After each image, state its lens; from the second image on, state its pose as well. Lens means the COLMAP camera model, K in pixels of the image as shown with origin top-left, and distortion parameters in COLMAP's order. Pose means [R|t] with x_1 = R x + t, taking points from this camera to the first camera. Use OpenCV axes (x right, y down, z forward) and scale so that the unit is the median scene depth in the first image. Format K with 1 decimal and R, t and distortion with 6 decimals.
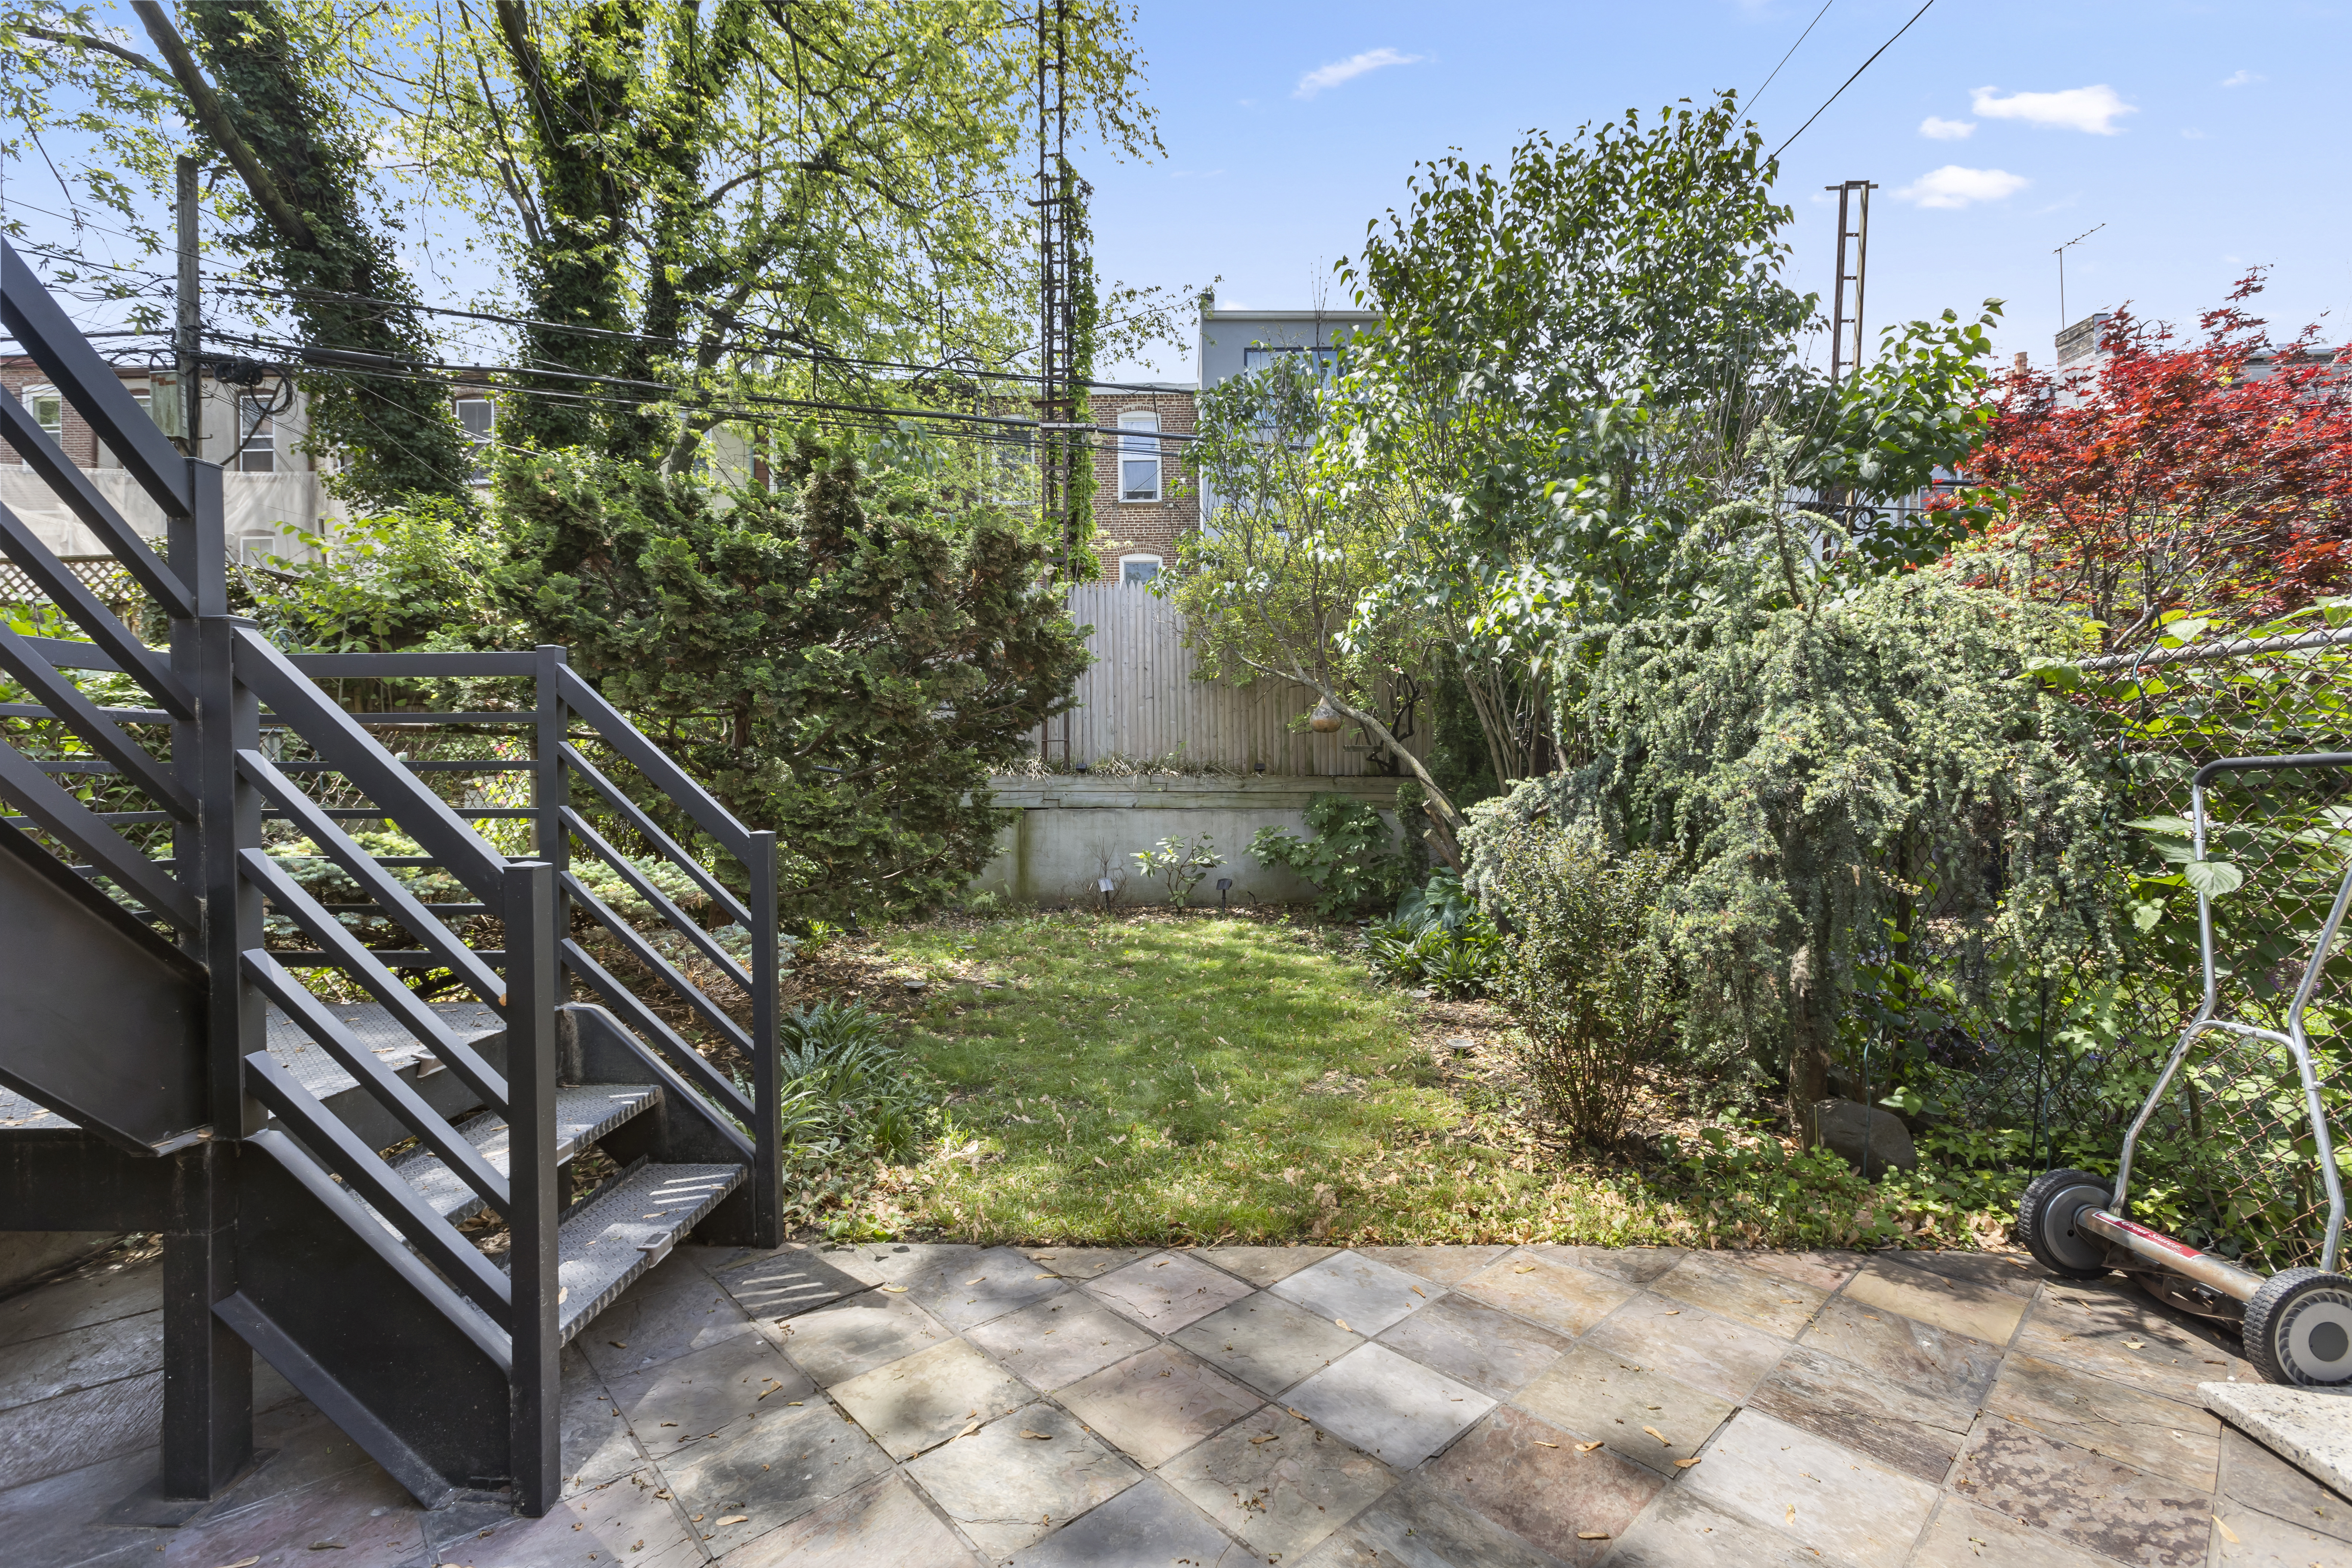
lens RADIAL K [[1045.5, 0, 1176.0], [0, 1045.5, 784.0], [0, 0, 1]] dist [-0.001474, -0.000187]
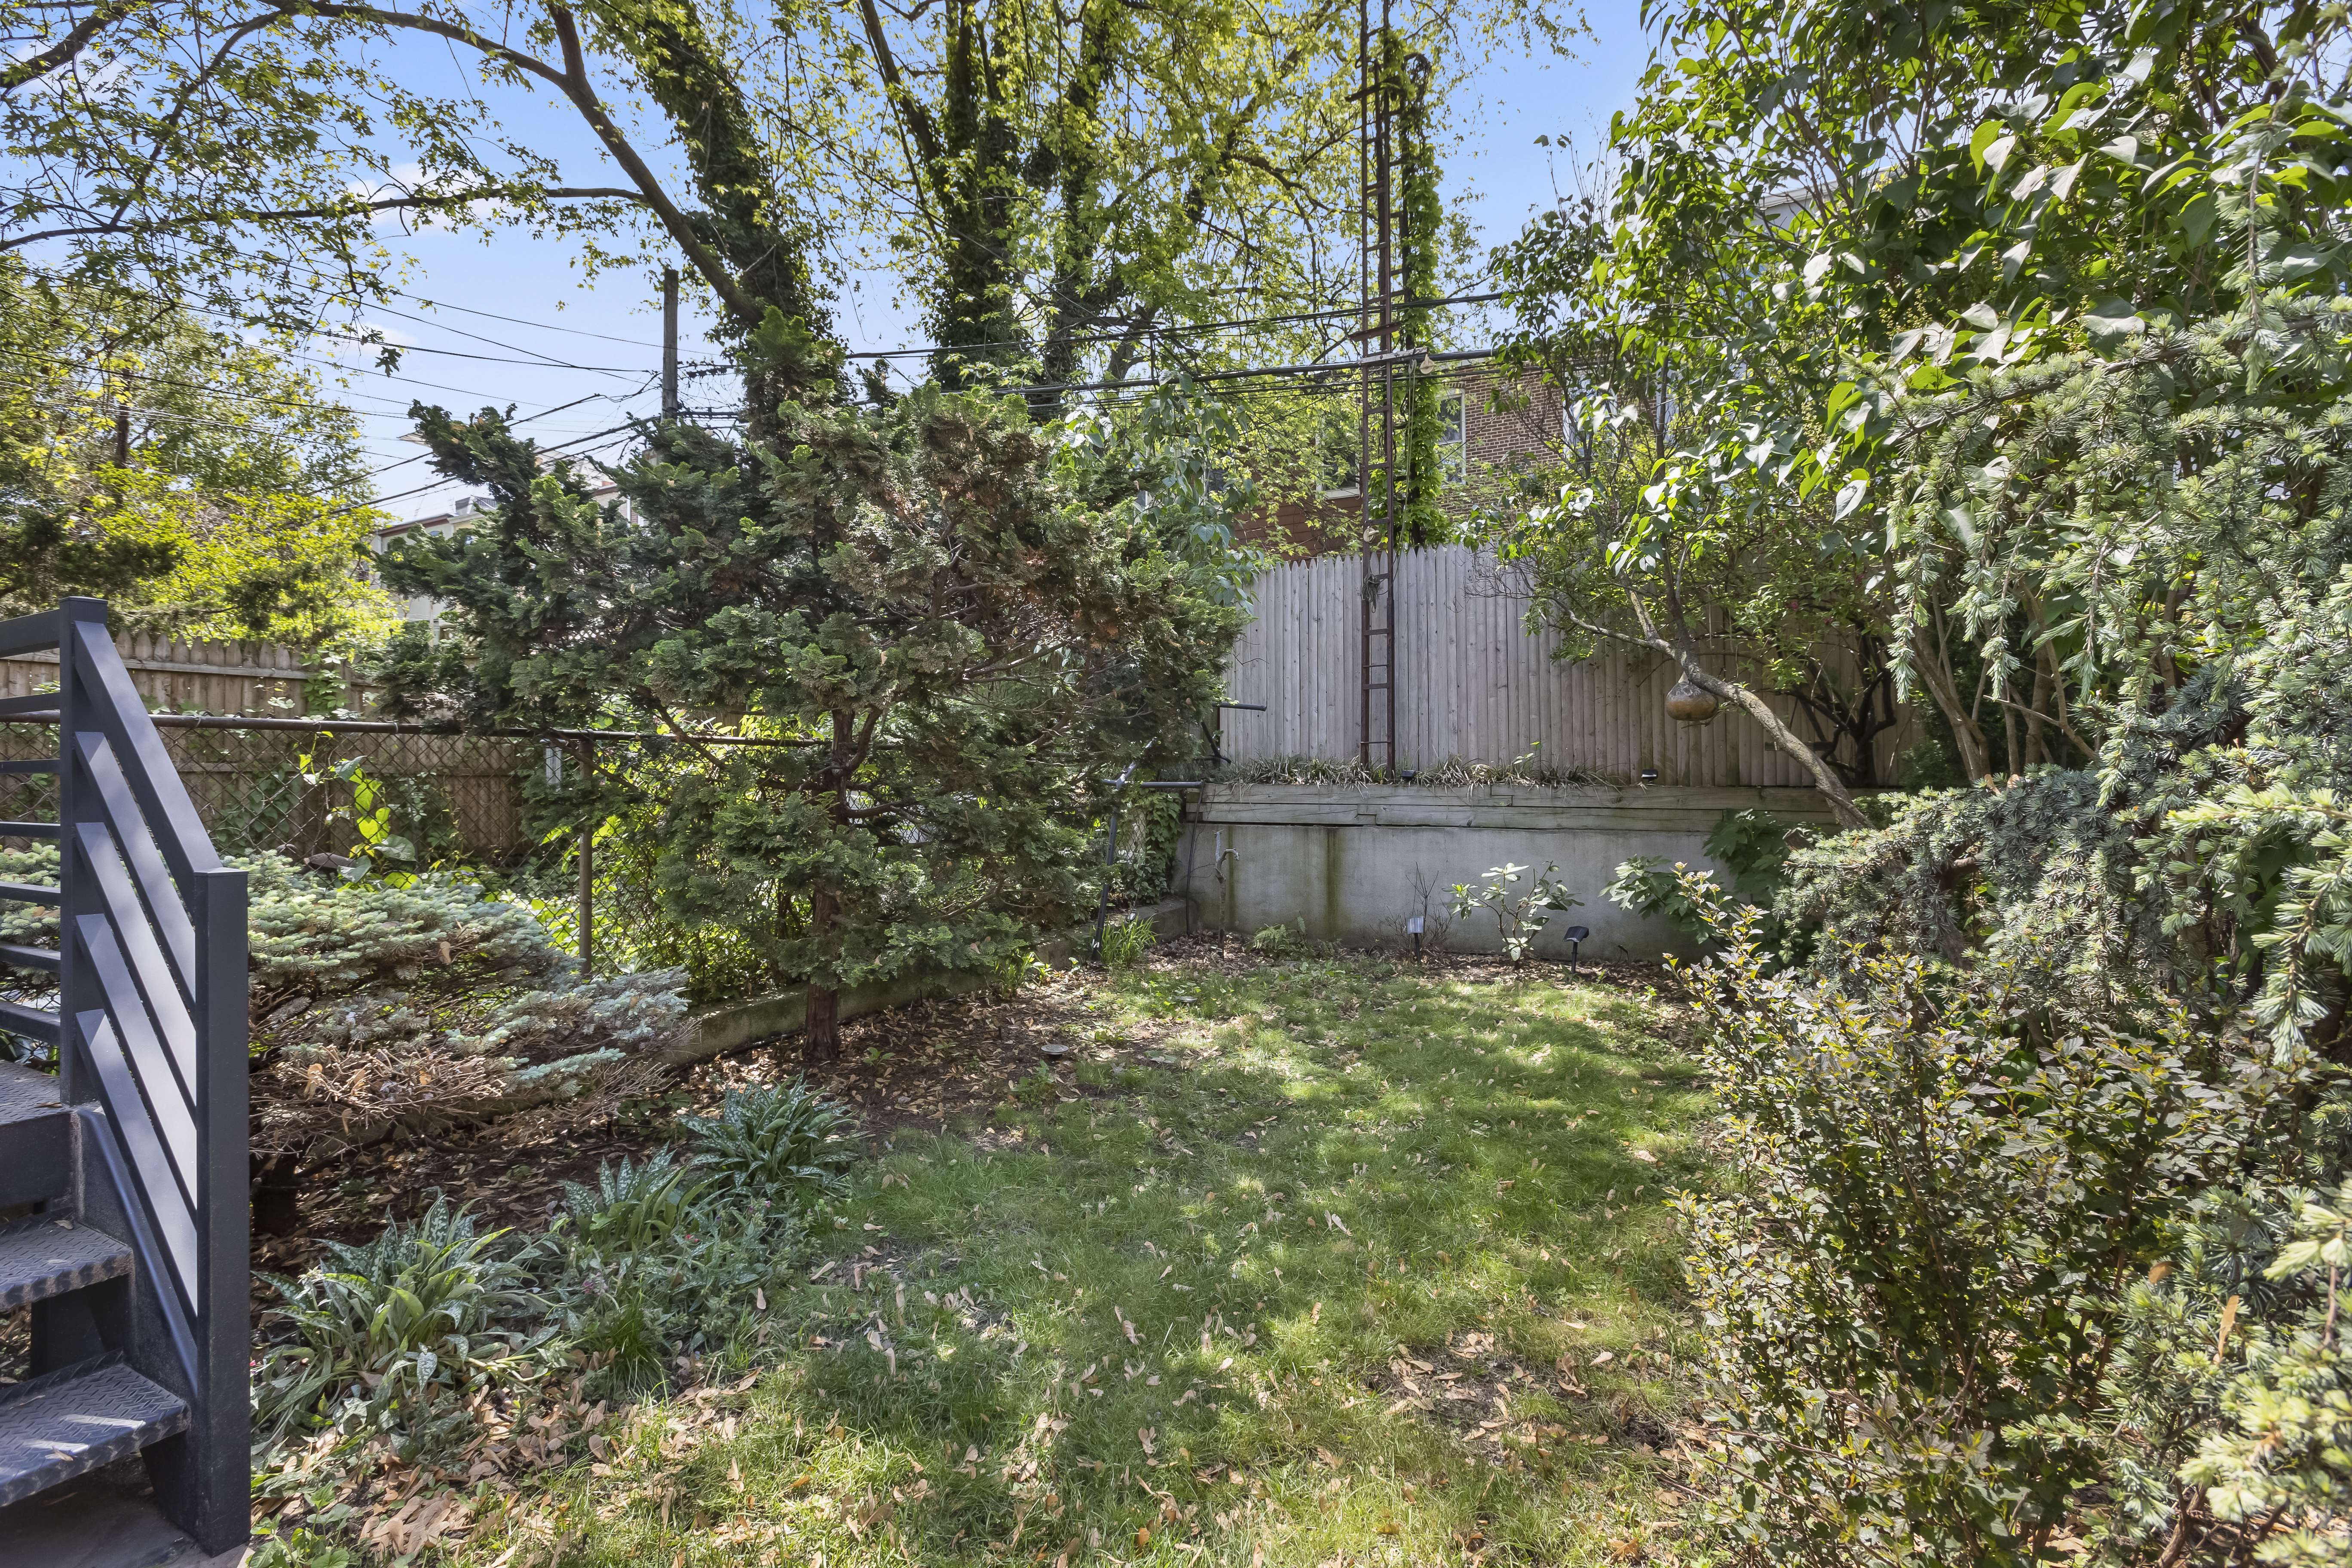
lens RADIAL K [[1045.5, 0, 1176.0], [0, 1045.5, 784.0], [0, 0, 1]] dist [-0.001474, -0.000187]
pose [[0.894368, -0.000165, -0.447332, 0.111827], [-0.004148, 0.999954, -0.008663, -0.001295], [0.447313, 0.009604, 0.894326, 0.202466]]
